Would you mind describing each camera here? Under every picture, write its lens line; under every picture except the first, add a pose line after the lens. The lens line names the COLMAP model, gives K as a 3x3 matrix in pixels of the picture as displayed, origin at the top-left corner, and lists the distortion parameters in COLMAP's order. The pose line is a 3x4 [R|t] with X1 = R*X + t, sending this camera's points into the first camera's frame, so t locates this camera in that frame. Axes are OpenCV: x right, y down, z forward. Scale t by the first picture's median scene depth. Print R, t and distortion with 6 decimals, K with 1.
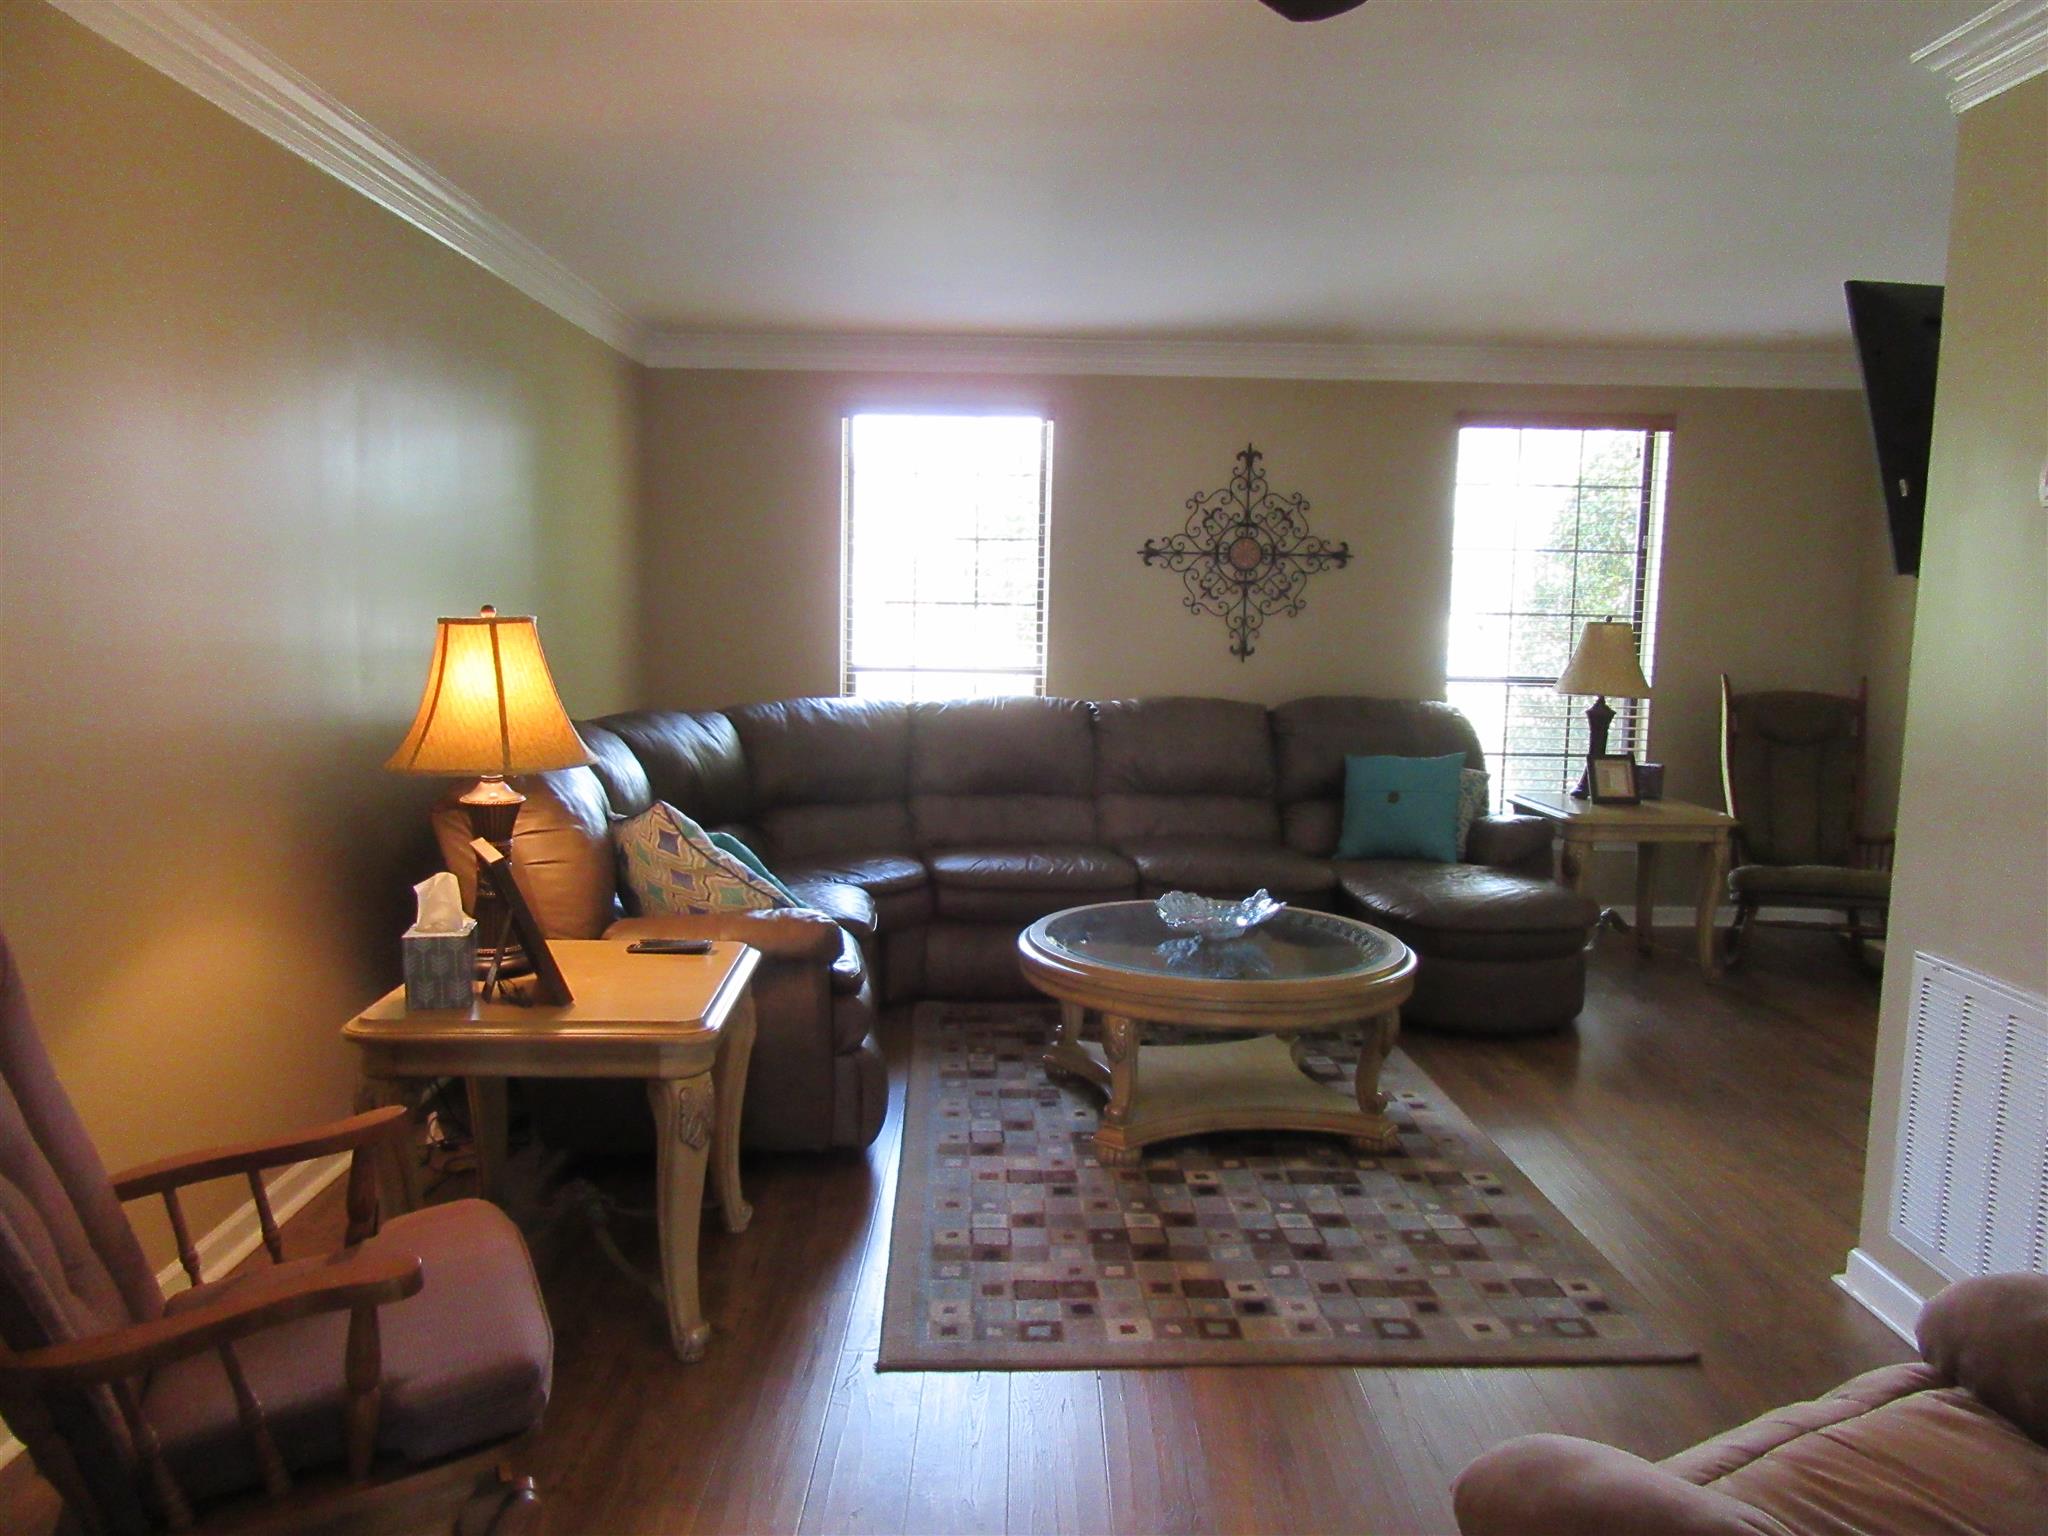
lens RADIAL K [[1509.3, 0, 1030.3], [0, 1509.3, 768.4], [0, 0, 1]] dist [-0.021920, 0.023148]
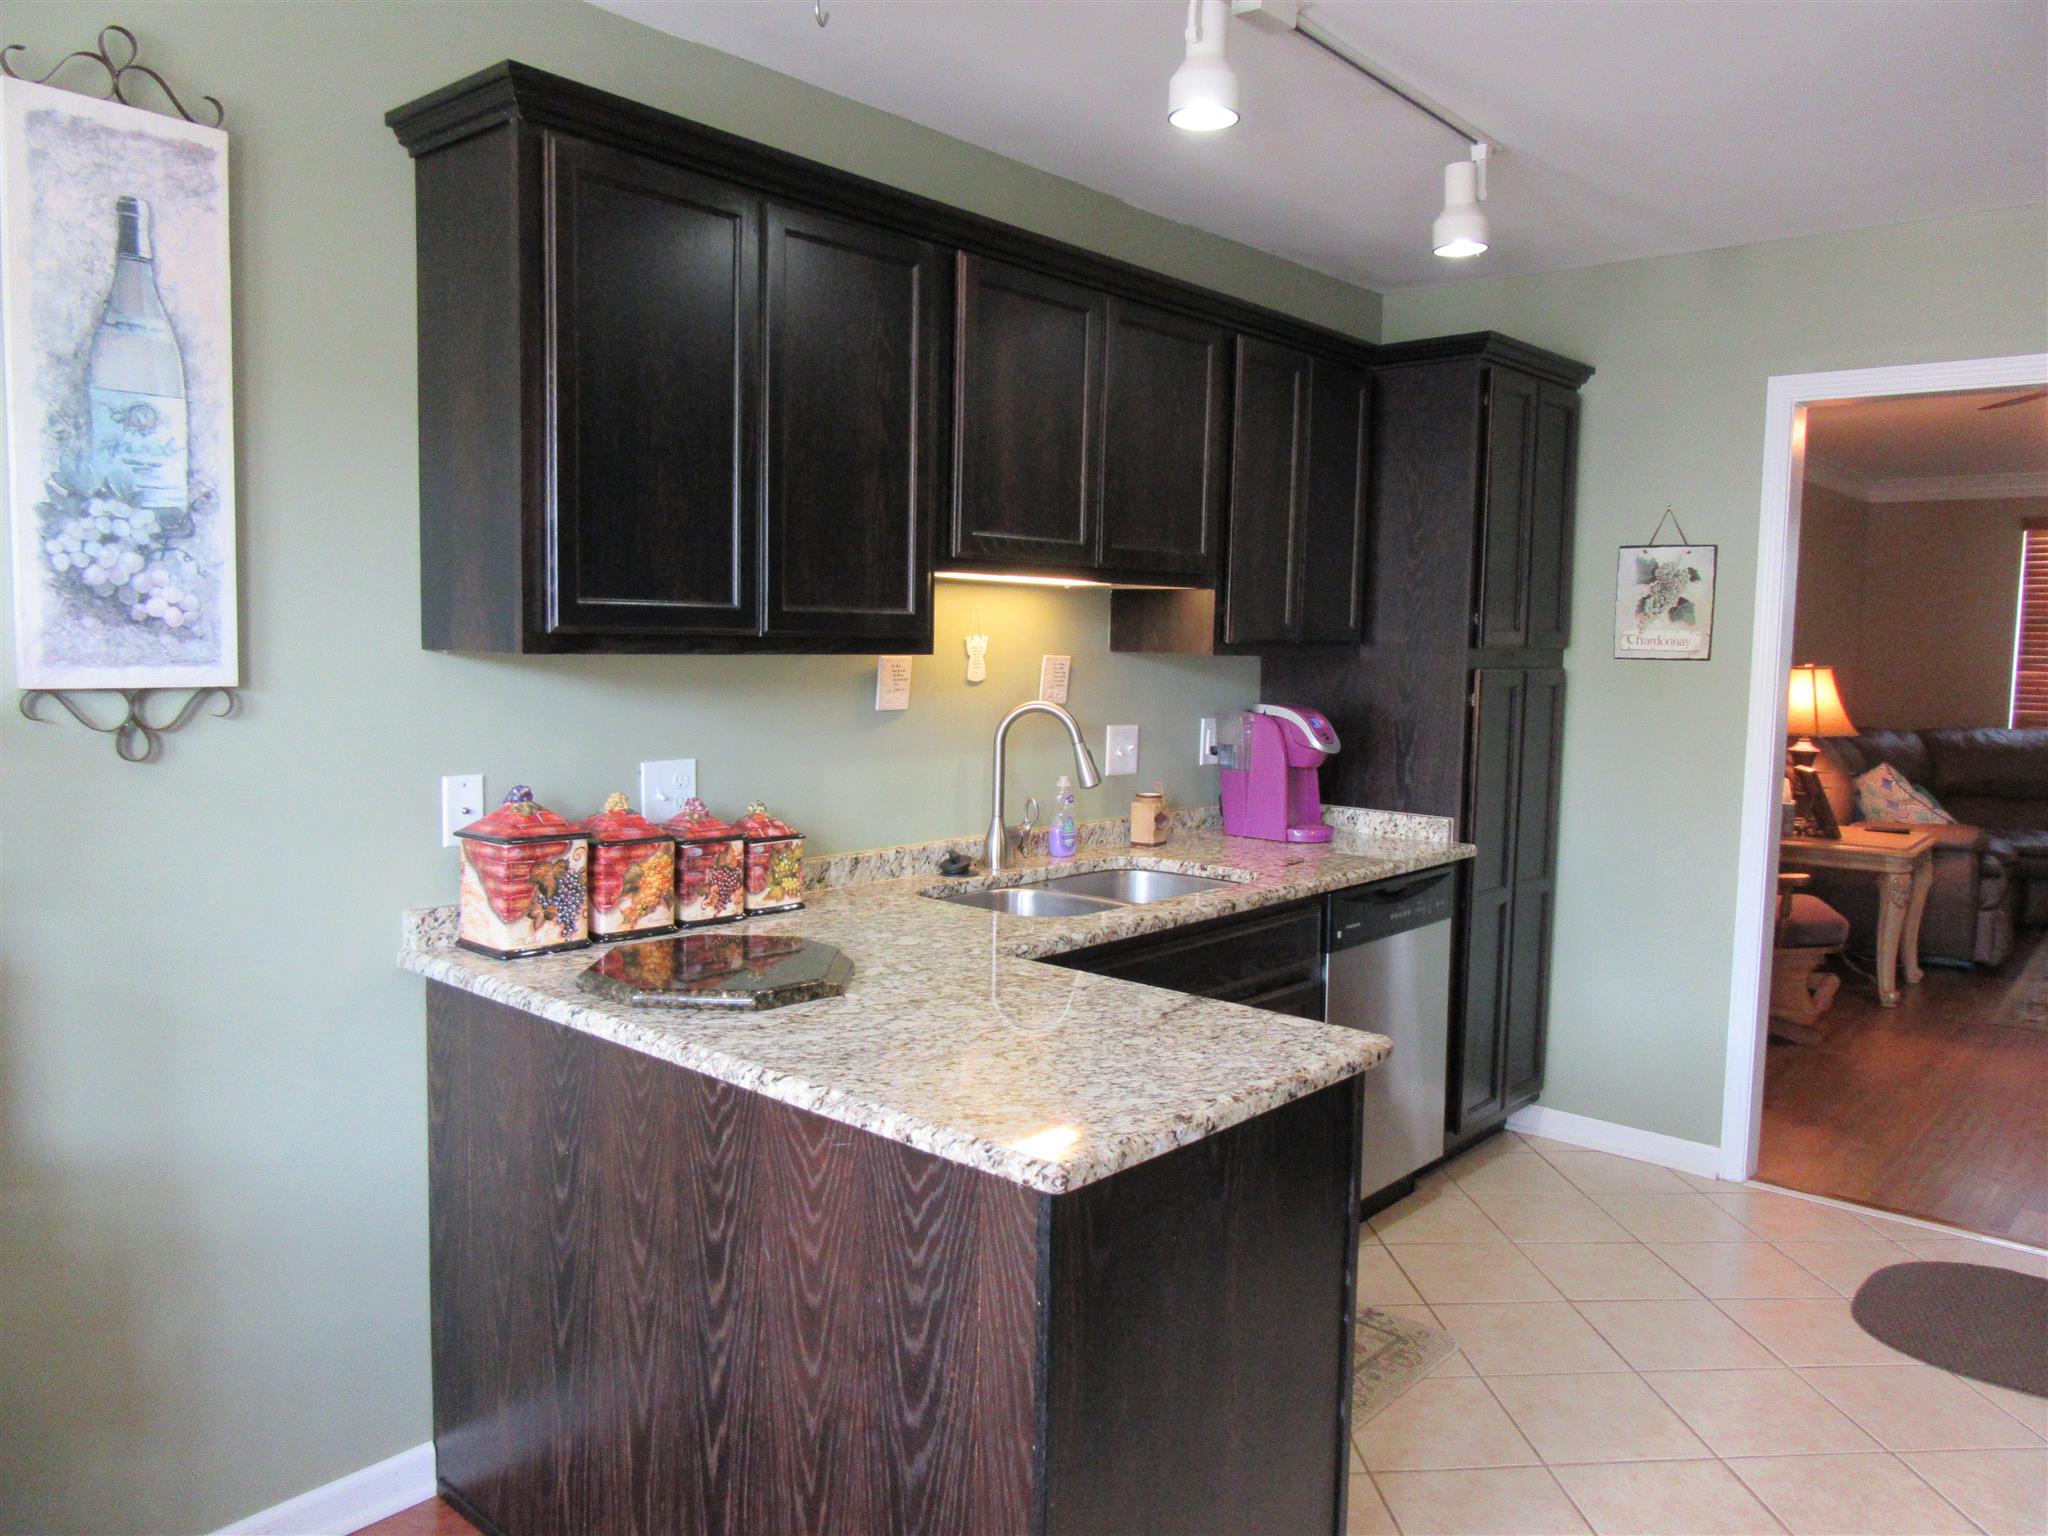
lens RADIAL K [[1509.3, 0, 1030.3], [0, 1509.3, 768.4], [0, 0, 1]] dist [-0.021920, 0.023148]
pose [[0.750974, 0.055309, -0.658012, 0.107955], [-0.080226, 0.996746, -0.007779, 0.070999], [0.655441, 0.058632, 0.752967, -0.628928]]
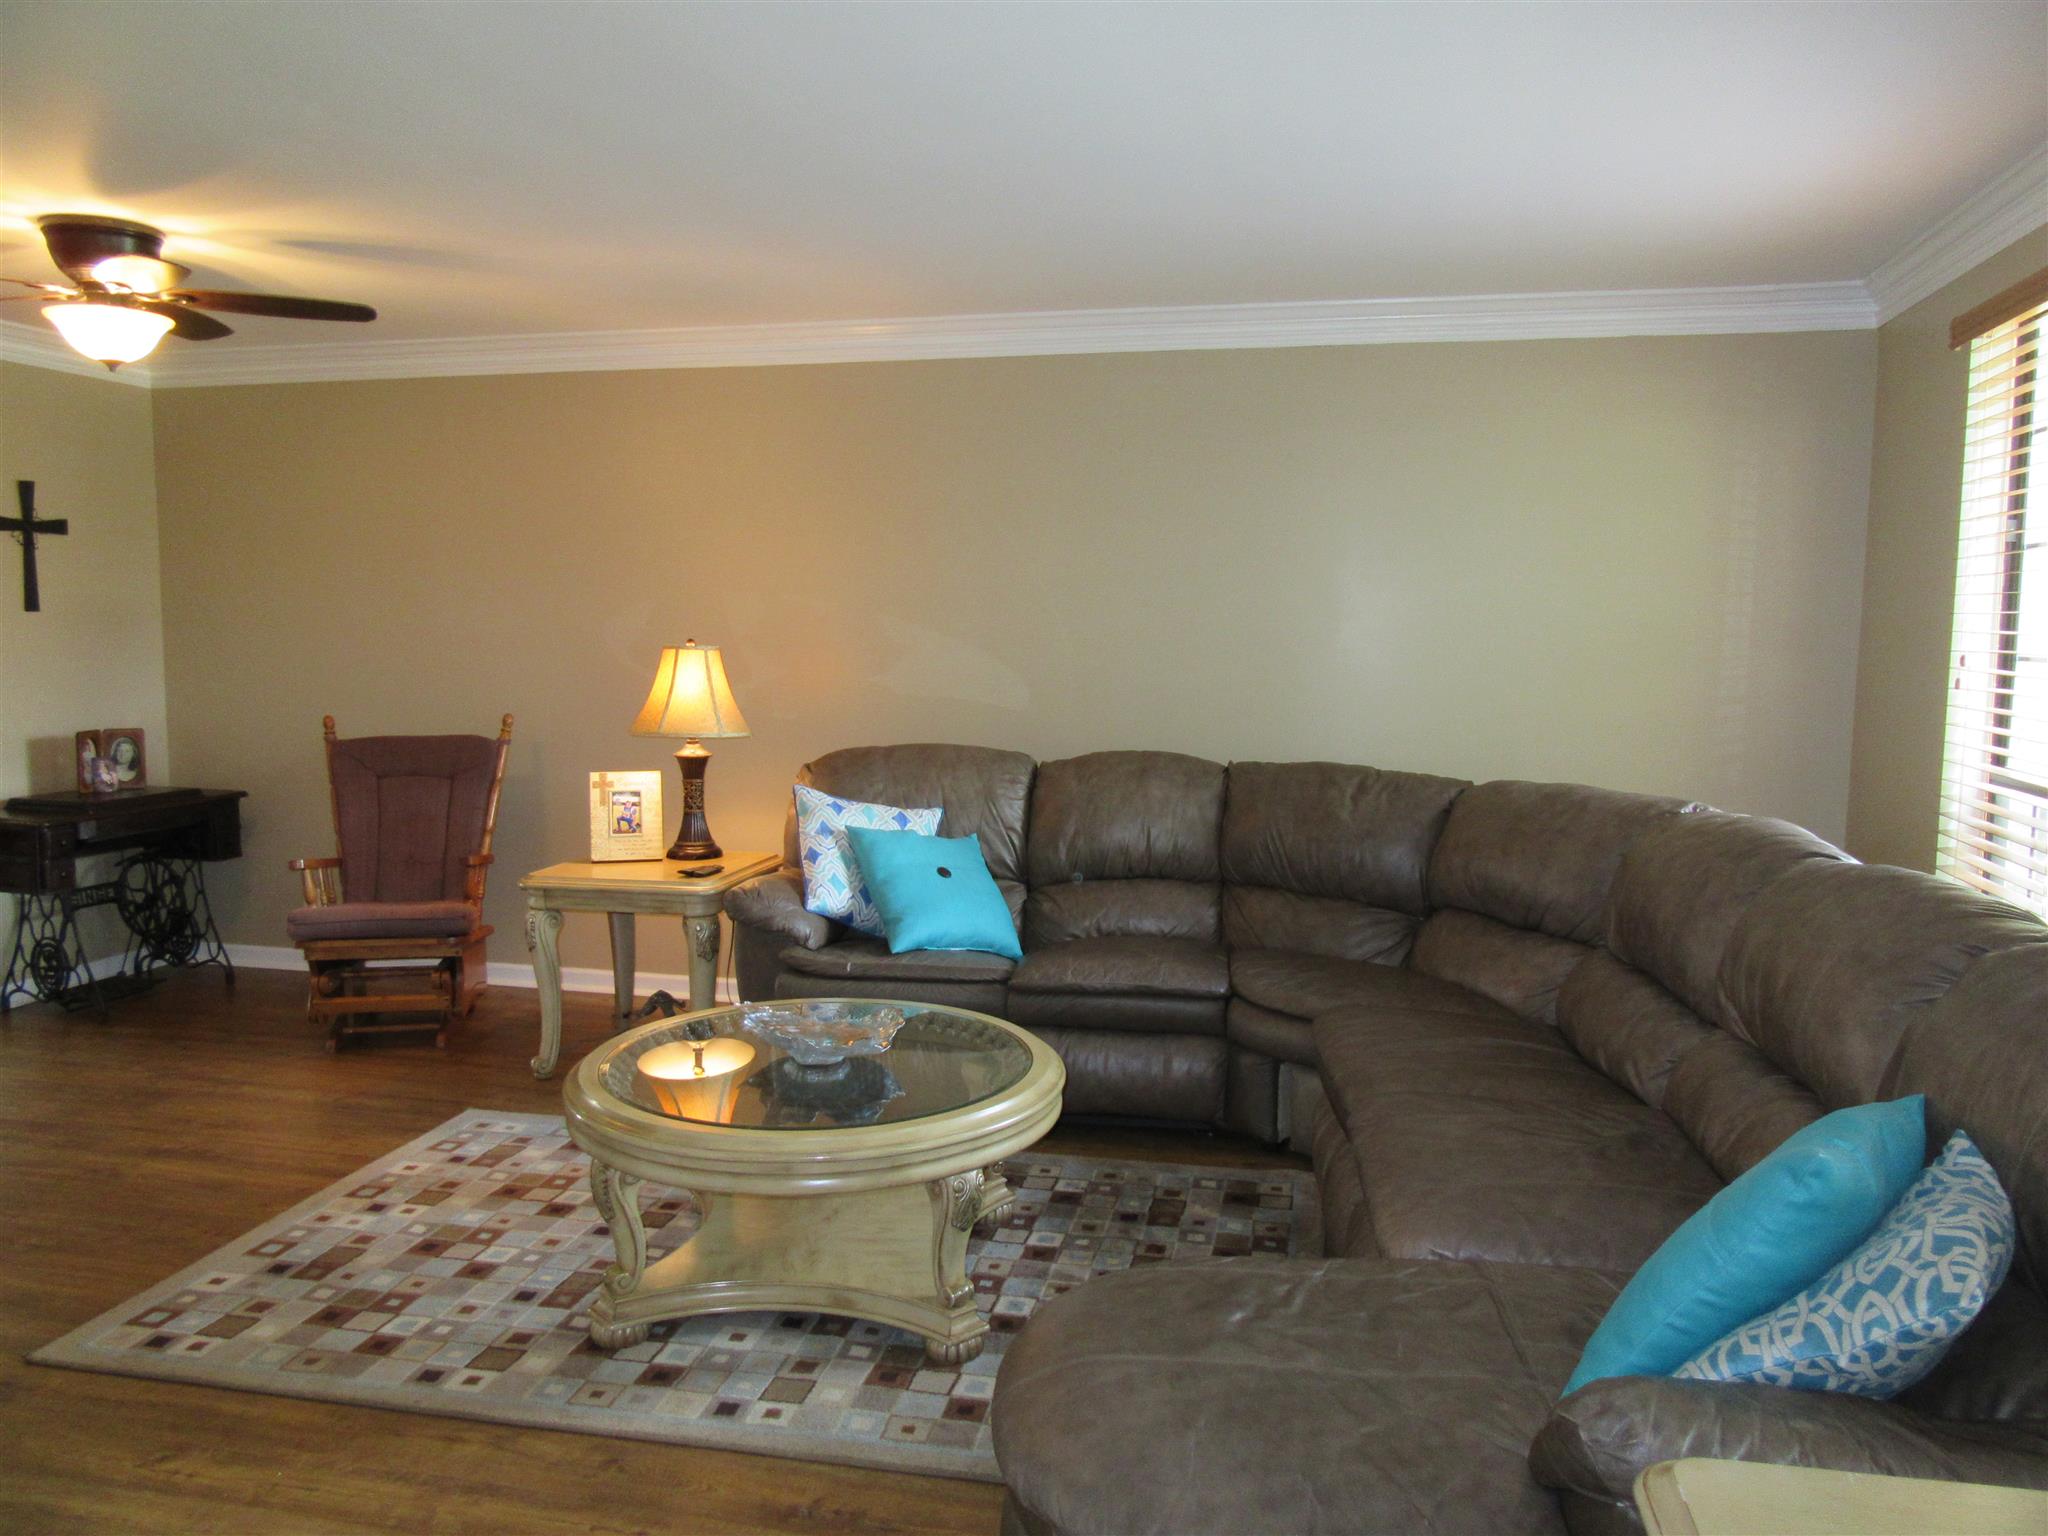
lens RADIAL K [[1511.5, 0, 1024.0], [0, 1511.5, 768.0], [0, 0, 1]] dist [-0.004019, -0.012602]
pose [[-0.238115, 0.074434, -0.968380, 0.542899], [-0.130466, 0.985571, 0.107836, -0.086733], [0.962434, 0.152018, -0.224968, 0.797488]]
